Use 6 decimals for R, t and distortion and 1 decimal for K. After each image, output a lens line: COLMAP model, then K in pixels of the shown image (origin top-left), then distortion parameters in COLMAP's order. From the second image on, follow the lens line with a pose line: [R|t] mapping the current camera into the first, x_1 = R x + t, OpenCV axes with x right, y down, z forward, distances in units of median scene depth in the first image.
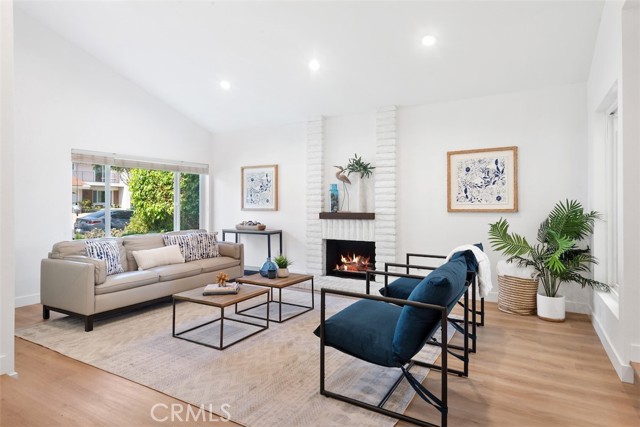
lens RADIAL K [[362.3, 0, 318.1], [0, 362.3, 198.1], [0, 0, 1]] dist [0.022019, -0.000592]
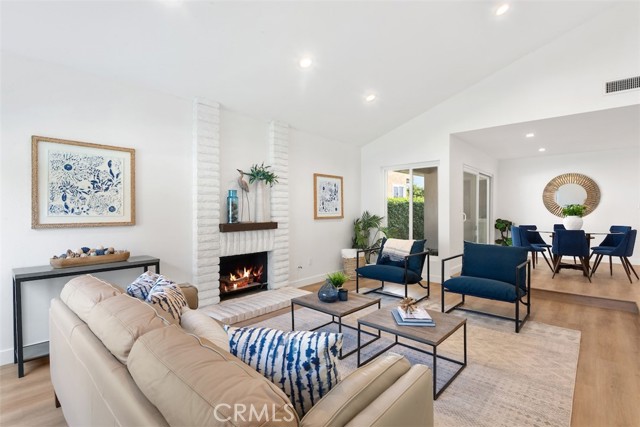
lens RADIAL K [[306.7, 0, 320.0], [0, 306.7, 213.5], [0, 0, 1]] dist [0.000047, -0.000107]
pose [[0.195328, -0.002033, 0.980736, -0.644501], [-0.009551, 0.999946, 0.003975, 0.011568], [-0.980692, -0.010144, 0.195298, 0.687353]]
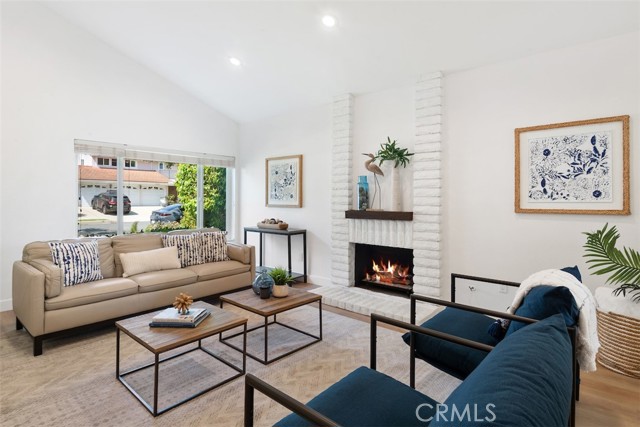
lens RADIAL K [[329.3, 0, 322.0], [0, 329.3, 196.5], [0, 0, 1]] dist [-0.001391, -0.001548]
pose [[0.985393, 0.004025, -0.170251, 0.081969], [-0.002618, 0.999961, 0.008486, 0.001551], [0.170278, -0.007917, 0.985364, 0.263219]]
